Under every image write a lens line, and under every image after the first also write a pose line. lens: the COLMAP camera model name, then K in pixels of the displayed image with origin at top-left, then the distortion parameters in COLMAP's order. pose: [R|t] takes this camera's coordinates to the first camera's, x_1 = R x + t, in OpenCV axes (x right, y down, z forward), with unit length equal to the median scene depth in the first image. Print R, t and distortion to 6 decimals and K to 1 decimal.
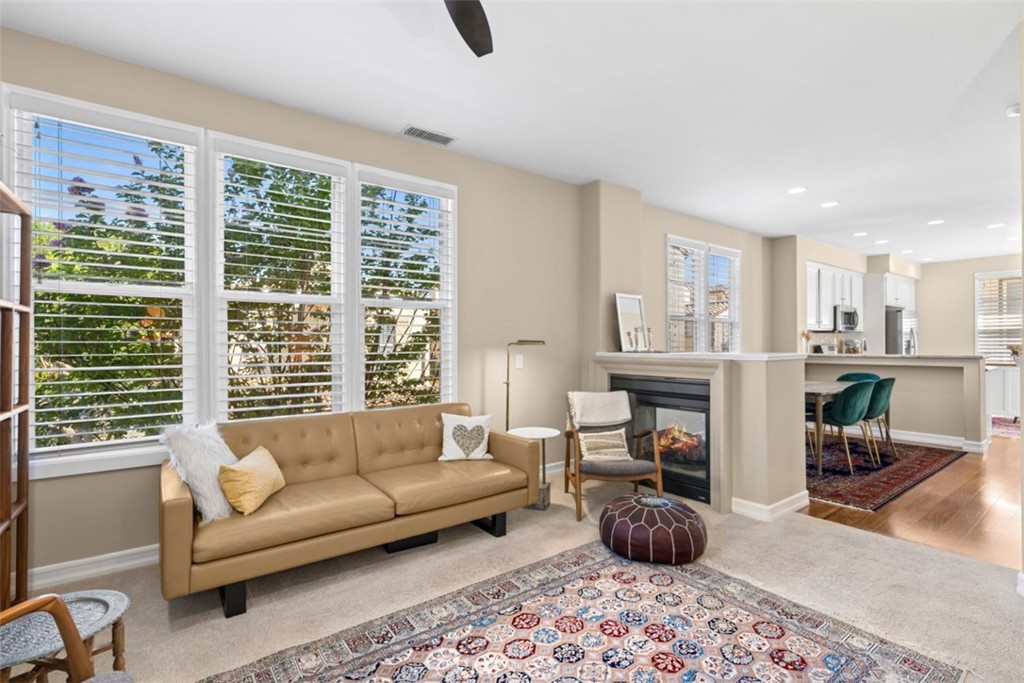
lens RADIAL K [[469.0, 0, 515.7], [0, 469.0, 341.0], [0, 0, 1]] dist [-0.006148, 0.001657]
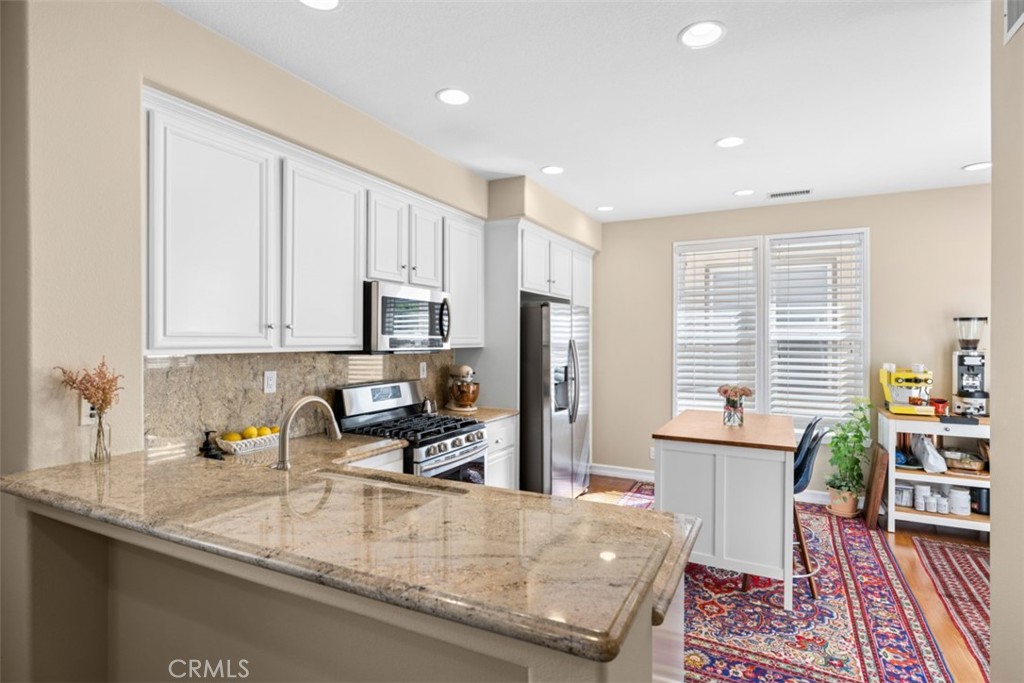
lens RADIAL K [[508.7, 0, 517.0], [0, 508.7, 338.6], [0, 0, 1]] dist [-0.012375, 0.000565]
pose [[0.899722, 0.007401, 0.436401, 2.215300], [-0.009925, 0.999945, 0.003502, -0.121593], [-0.436351, -0.007482, 0.899745, 2.148636]]
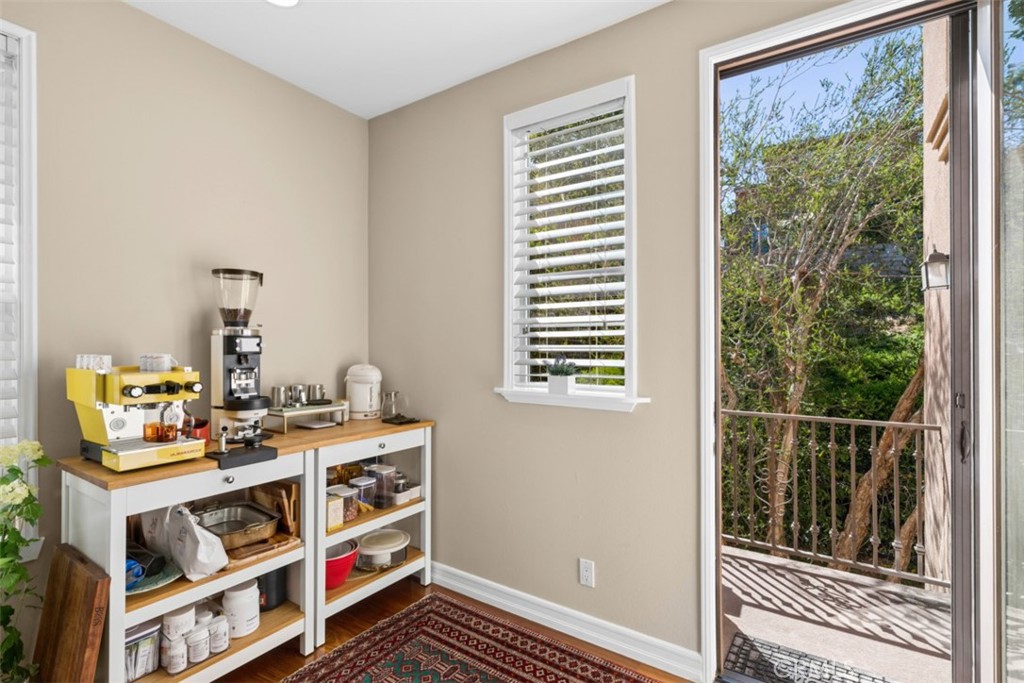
lens RADIAL K [[469.0, 0, 502.8], [0, 469.0, 345.3], [0, 0, 1]] dist [-0.006148, 0.001657]
pose [[-0.329024, 0.008641, 0.944282, 3.409222], [-0.003225, 0.999942, -0.010274, -0.041542], [-0.944316, -0.006425, -0.328977, 2.895132]]
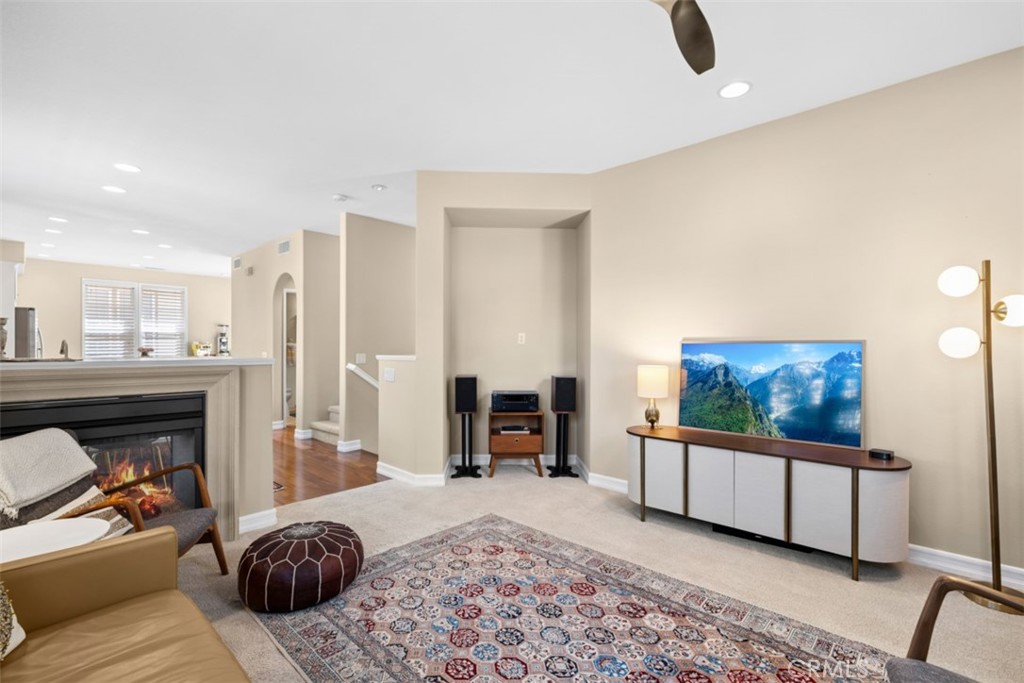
lens RADIAL K [[469.0, 0, 508.9], [0, 469.0, 348.0], [0, 0, 1]] dist [-0.006148, 0.001657]
pose [[-0.176862, -0.000427, 0.984236, -0.803022], [-0.010588, 0.999943, -0.001468, 0.005841], [-0.984179, -0.010680, -0.176856, 1.021029]]
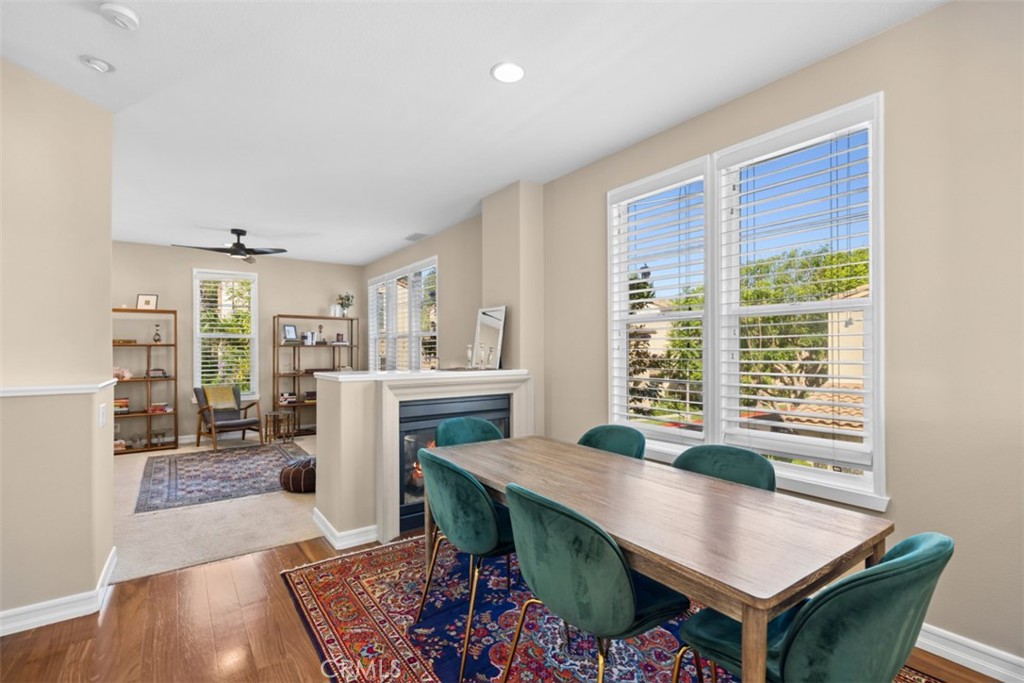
lens RADIAL K [[469.0, 0, 512.6], [0, 469.0, 349.9], [0, 0, 1]] dist [-0.006148, 0.001657]
pose [[-0.013206, 0.001295, -0.999912, 2.474123], [0.010669, 0.999942, 0.001154, -0.031681], [0.999856, -0.010652, -0.013219, 2.228399]]
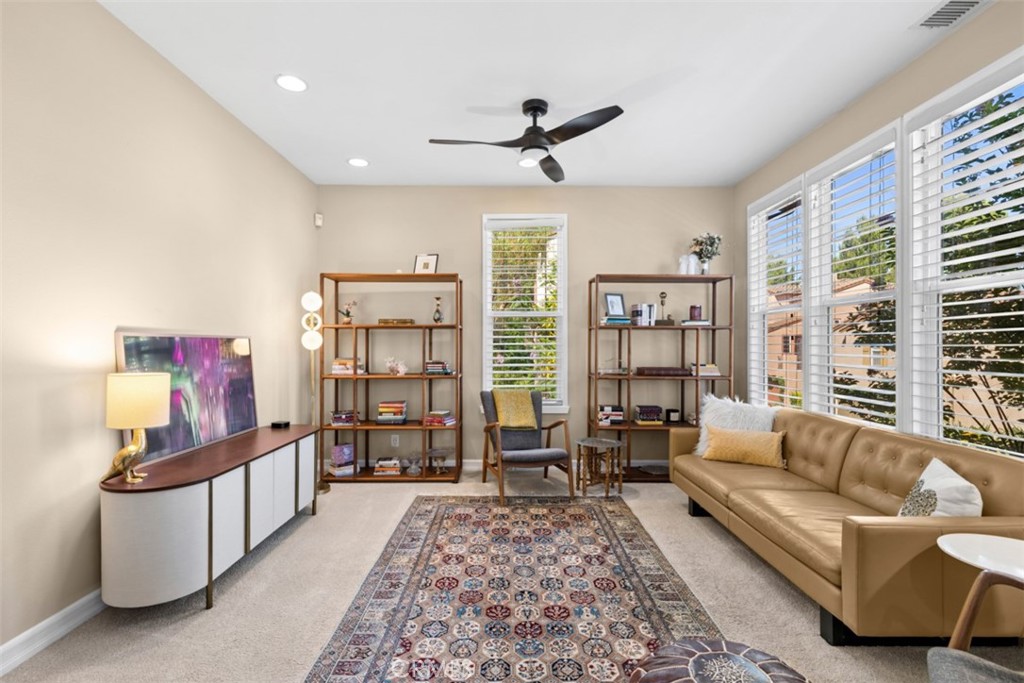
lens RADIAL K [[469.0, 0, 508.3], [0, 469.0, 345.8], [0, 0, 1]] dist [-0.006148, 0.001657]
pose [[-0.595117, 0.001101, -0.803639, 1.049998], [0.005085, 0.999984, -0.002395, 0.005531], [0.803623, -0.005512, -0.595113, 1.433052]]
